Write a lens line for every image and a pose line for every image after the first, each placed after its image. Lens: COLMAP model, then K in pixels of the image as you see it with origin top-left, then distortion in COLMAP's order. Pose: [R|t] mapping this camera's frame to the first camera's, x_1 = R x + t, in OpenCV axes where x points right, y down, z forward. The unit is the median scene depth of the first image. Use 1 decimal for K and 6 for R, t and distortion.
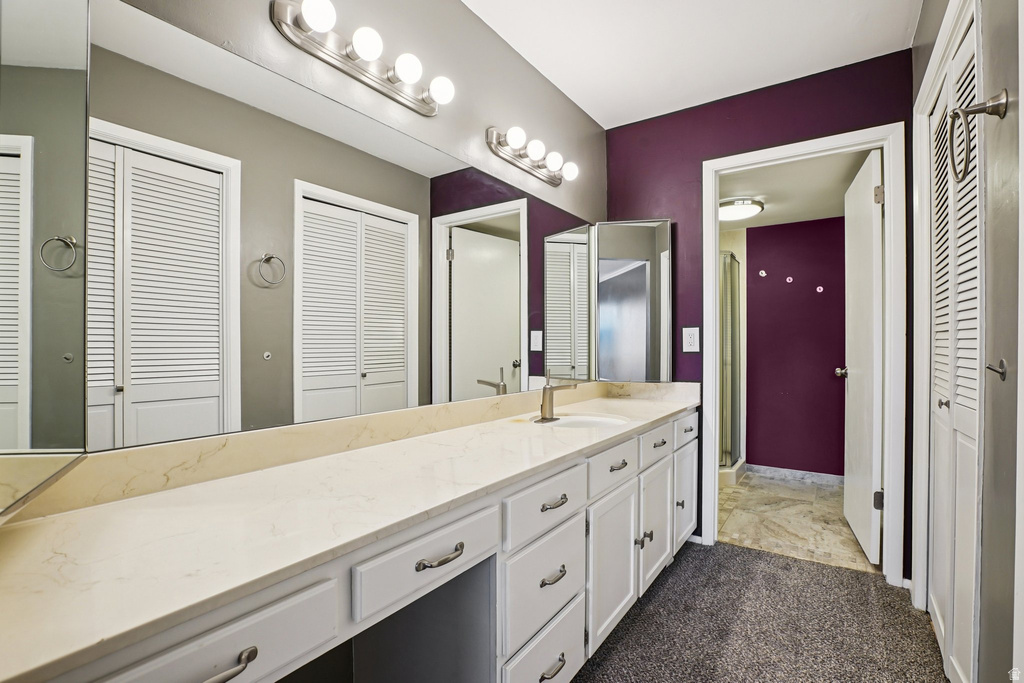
lens RADIAL K [[477.2, 0, 512.0], [0, 477.2, 341.5], [0, 0, 1]] dist [-0.034245, 0.011944]
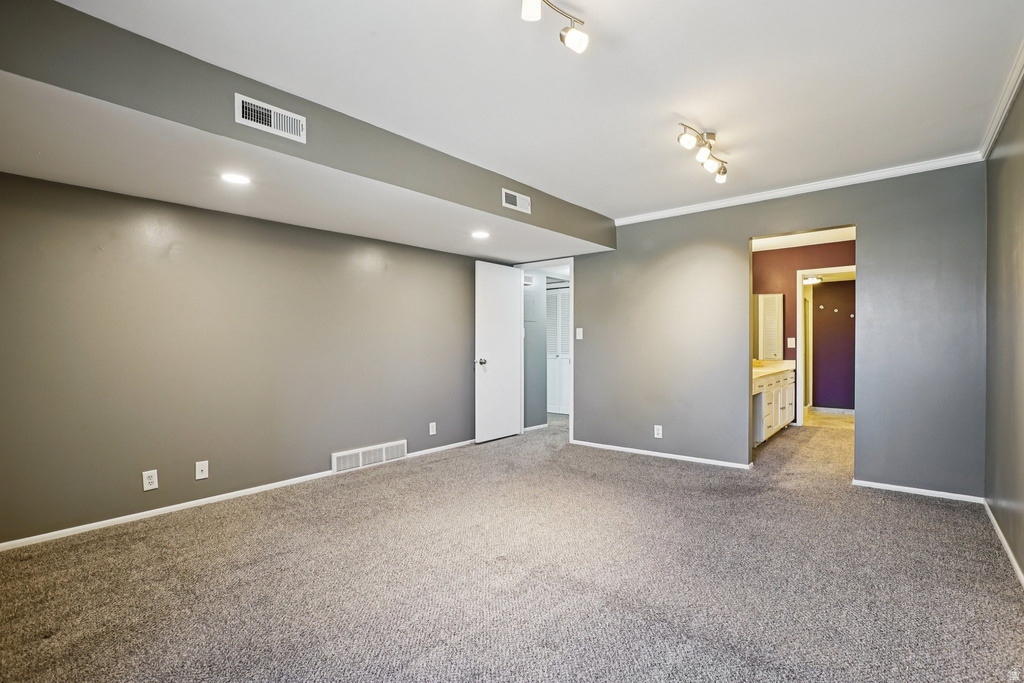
lens RADIAL K [[477.2, 0, 512.0], [0, 477.2, 341.5], [0, 0, 1]] dist [-0.034245, 0.011944]
pose [[0.995820, -0.003485, -0.091274, -0.837022], [0.003969, 0.999979, 0.005125, -0.028653], [0.091254, -0.005466, 0.995813, -1.560687]]
